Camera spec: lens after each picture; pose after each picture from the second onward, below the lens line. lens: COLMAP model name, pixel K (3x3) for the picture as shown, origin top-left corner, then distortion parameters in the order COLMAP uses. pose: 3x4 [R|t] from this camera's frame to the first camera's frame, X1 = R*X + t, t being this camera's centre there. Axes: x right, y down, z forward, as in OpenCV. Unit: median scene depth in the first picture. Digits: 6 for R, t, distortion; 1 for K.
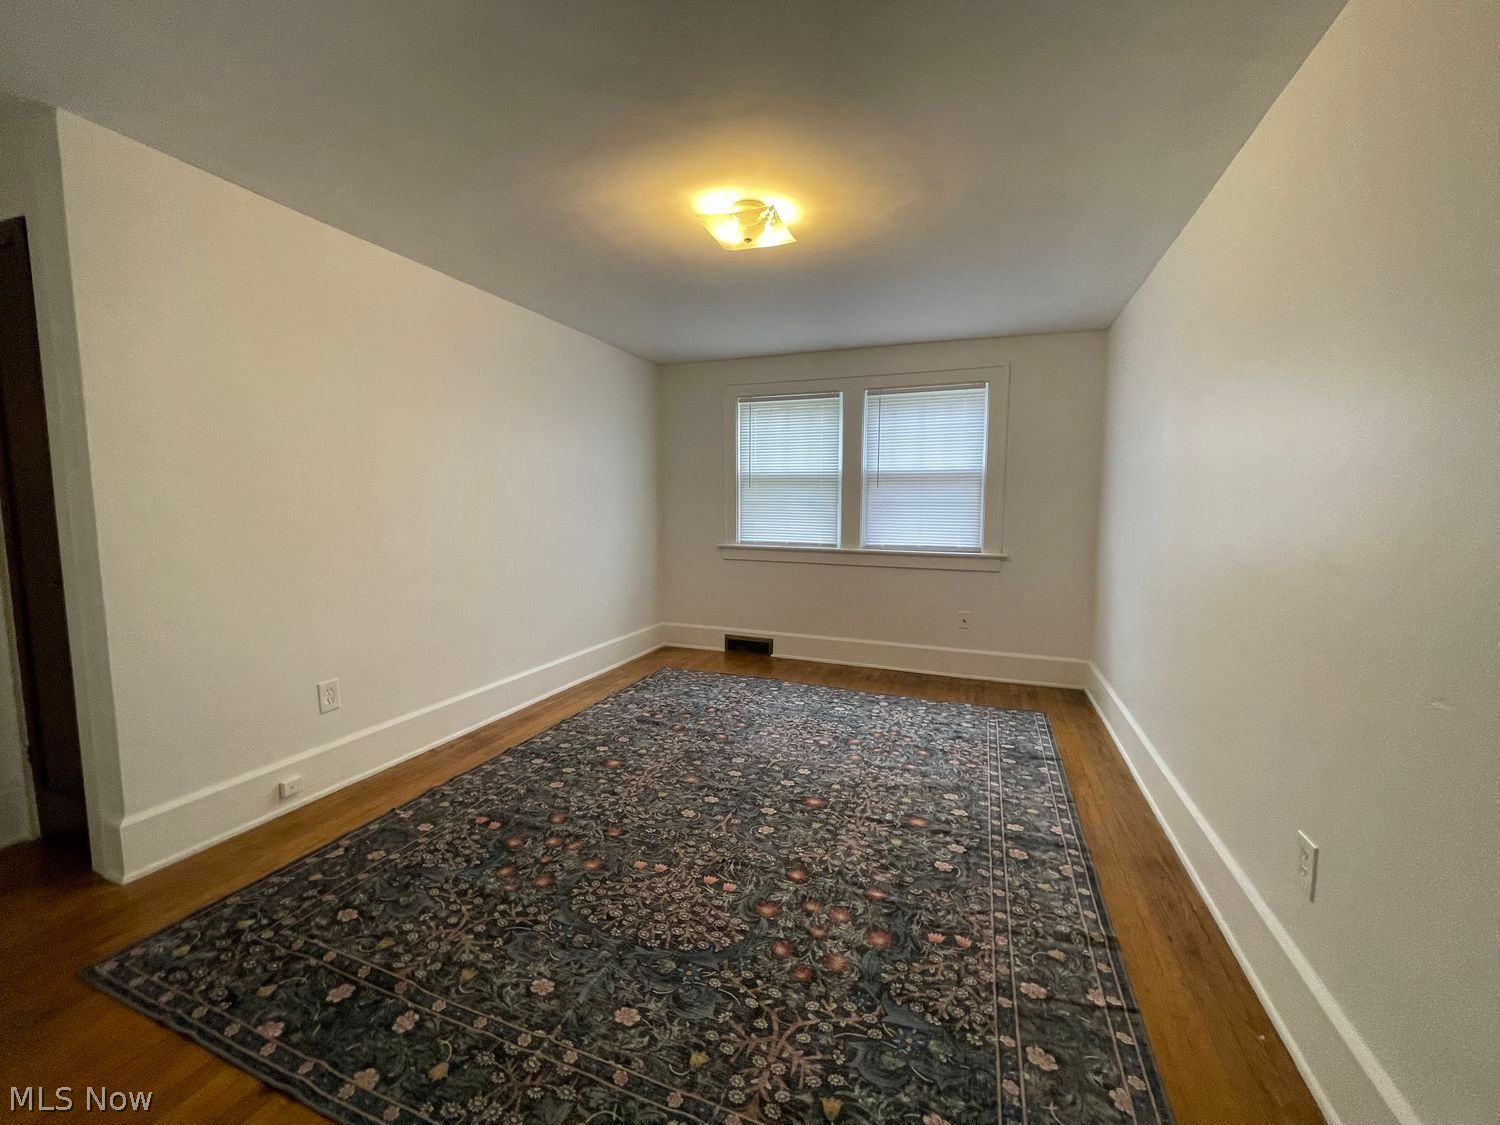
lens RADIAL K [[601.9, 0, 750.0], [0, 601.9, 562.5], [0, 0, 1]] dist [0.040025, 0.000096]
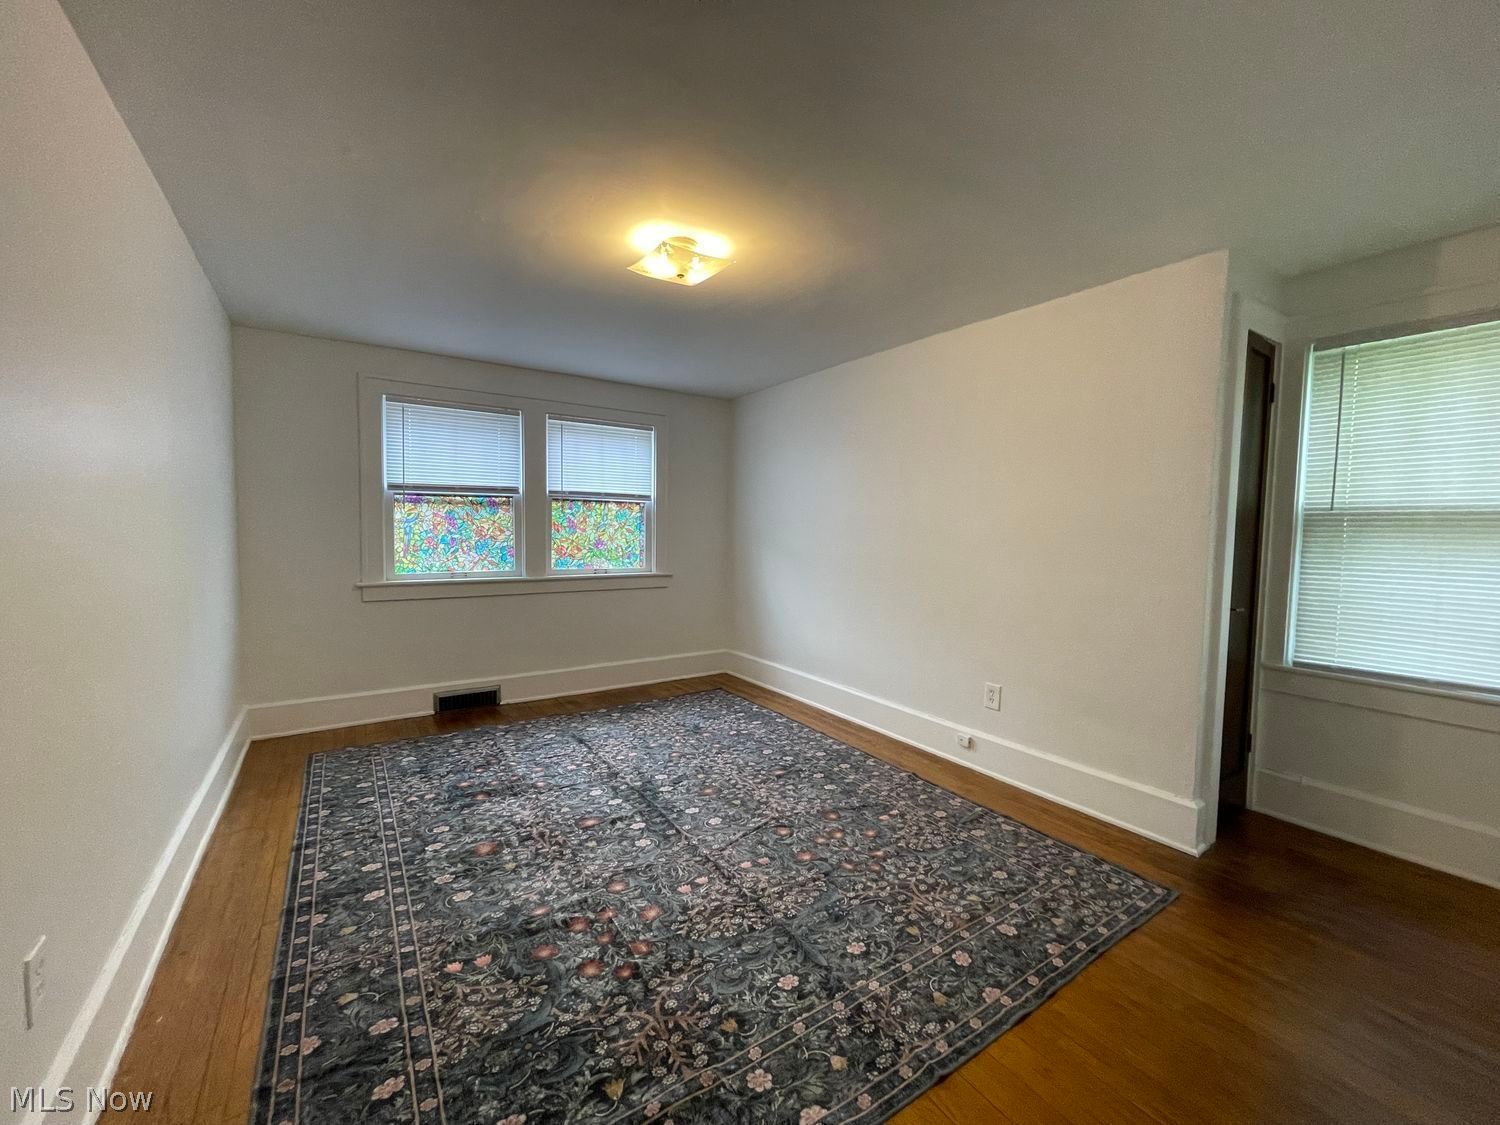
lens RADIAL K [[606.5, 0, 768.9], [0, 606.5, 564.9], [0, 0, 1]] dist [0.014298, 0.000286]
pose [[-0.556852, 0.030917, -0.830036, 0.817951], [-0.109928, 0.987774, 0.110540, -0.185741], [0.823305, 0.152799, -0.546645, 1.839010]]
